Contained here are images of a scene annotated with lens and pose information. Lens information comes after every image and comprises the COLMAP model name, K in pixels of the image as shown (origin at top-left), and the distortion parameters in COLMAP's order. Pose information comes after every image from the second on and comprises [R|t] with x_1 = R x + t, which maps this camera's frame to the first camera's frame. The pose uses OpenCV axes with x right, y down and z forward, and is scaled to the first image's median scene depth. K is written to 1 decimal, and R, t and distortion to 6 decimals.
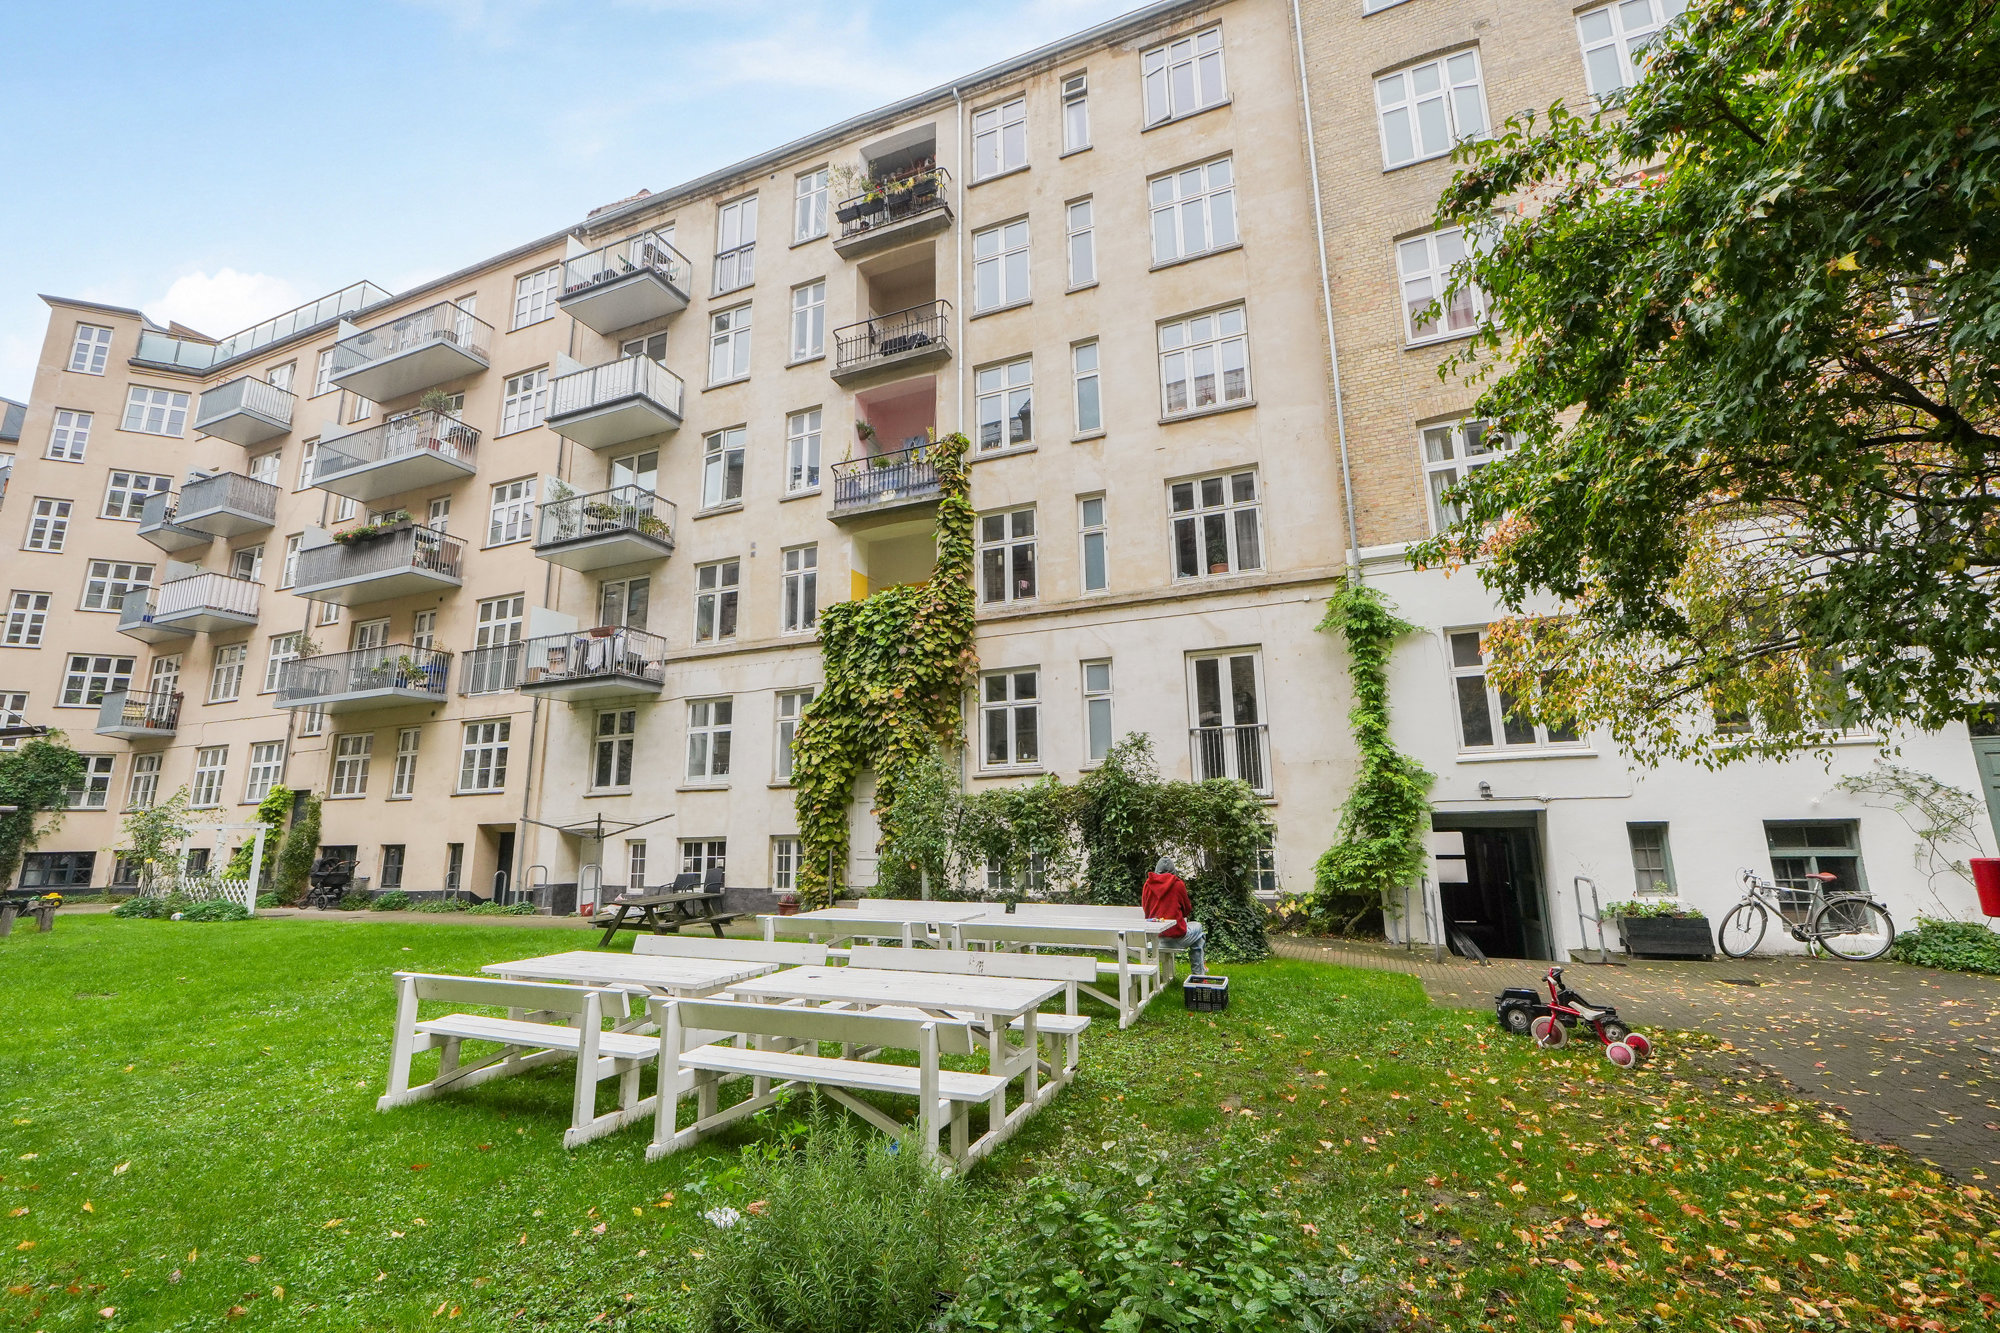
lens RADIAL K [[818.6, 0, 1000.0], [0, 818.6, 666.5], [0, 0, 1]] dist [0.001332, 0.000208]
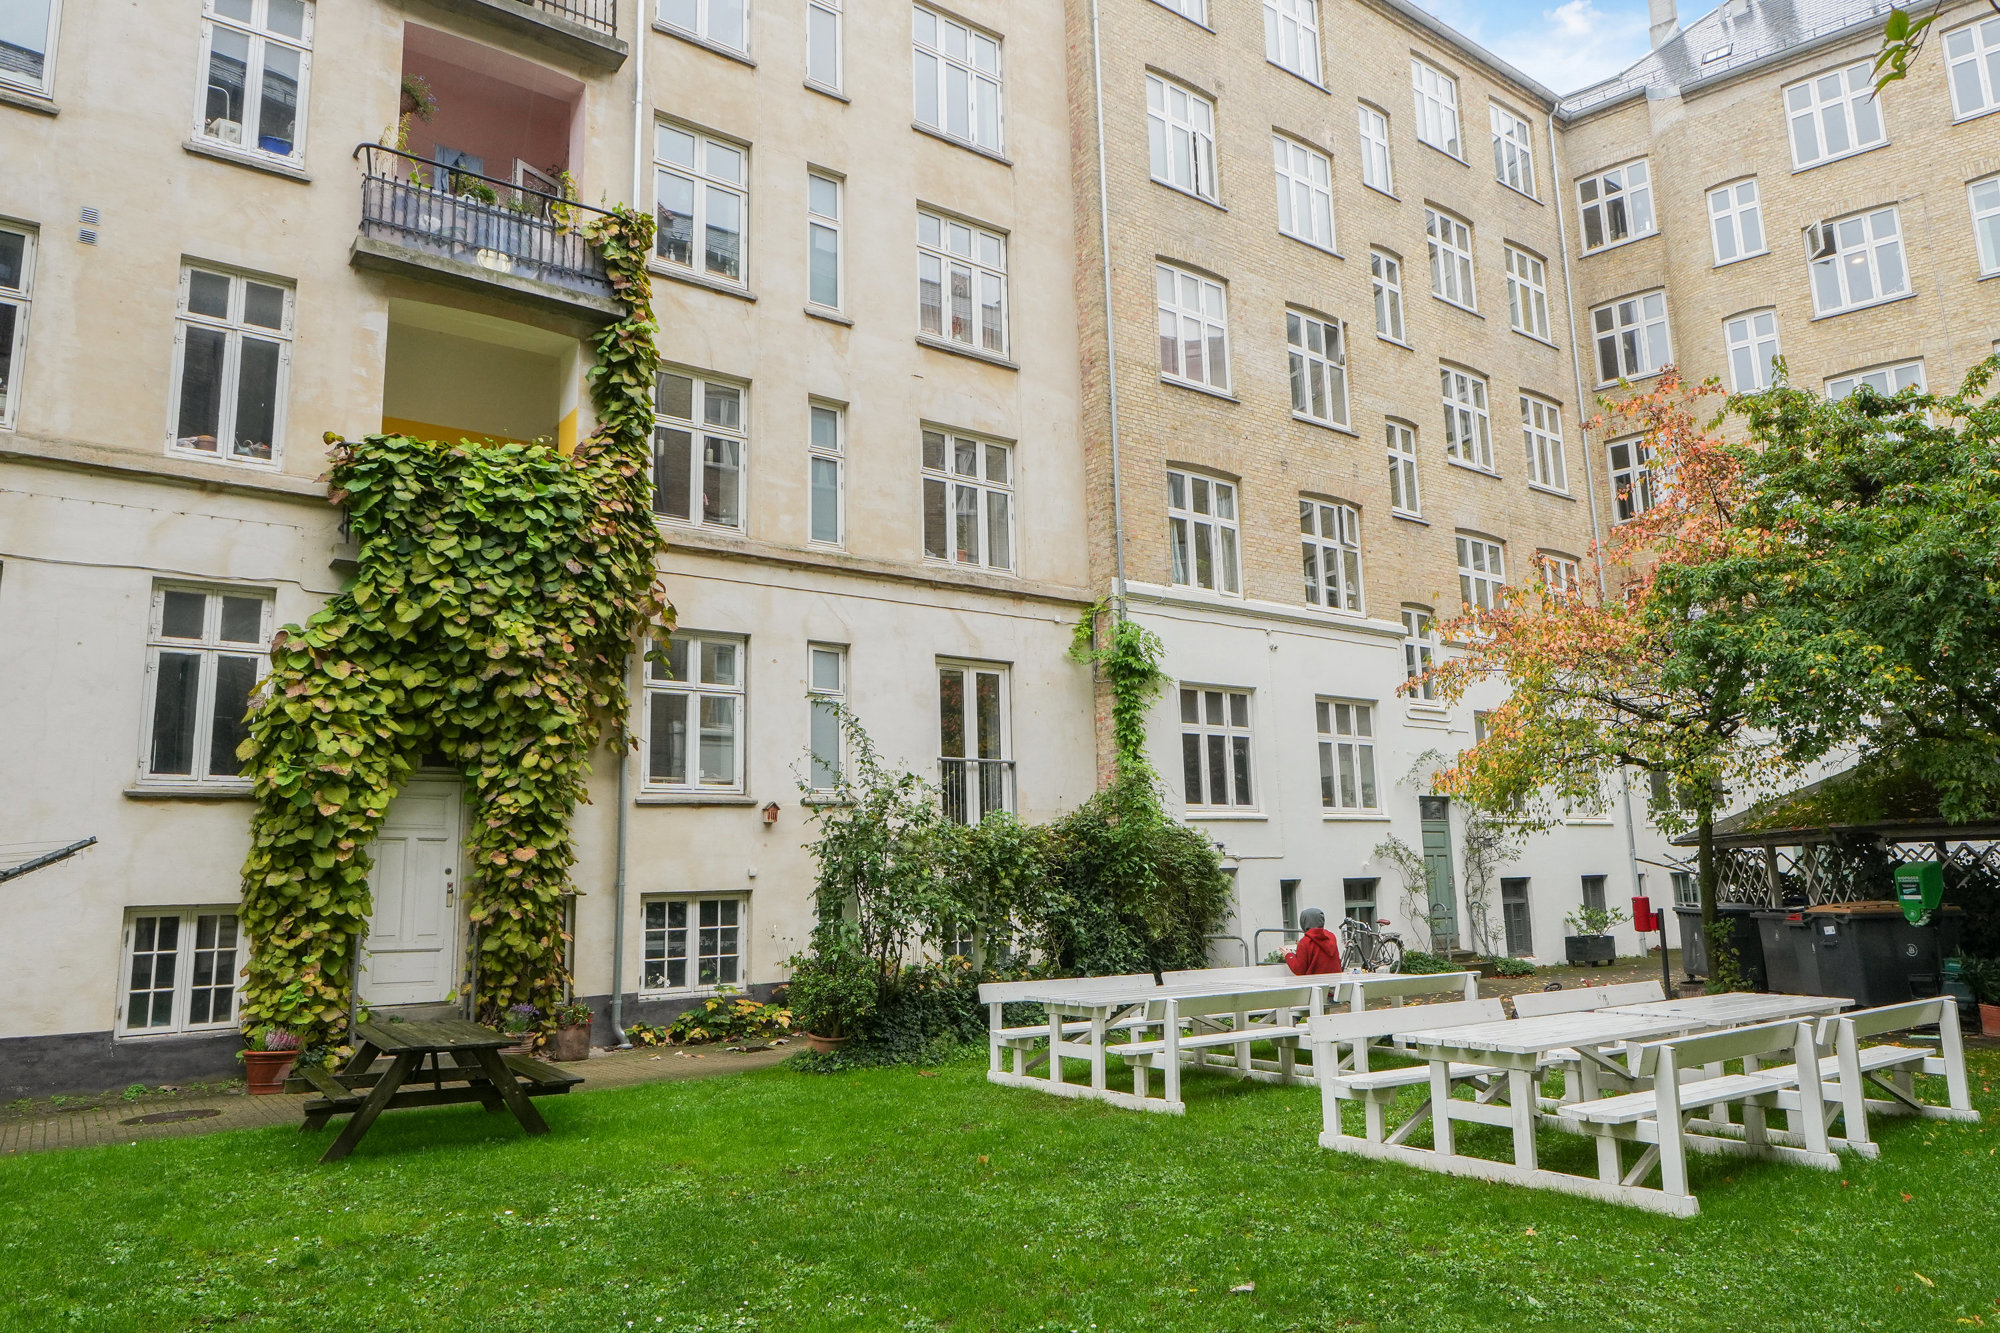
lens RADIAL K [[1298.2, 0, 995.3], [0, 1298.2, 648.8], [0, 0, 1]] dist [-0.000584, -0.000198]
pose [[0.521505, 0.156509, 0.838772, -0.591224], [-0.154491, 0.984105, -0.087572, 0.056944], [-0.839145, -0.083914, 0.537395, 0.241609]]
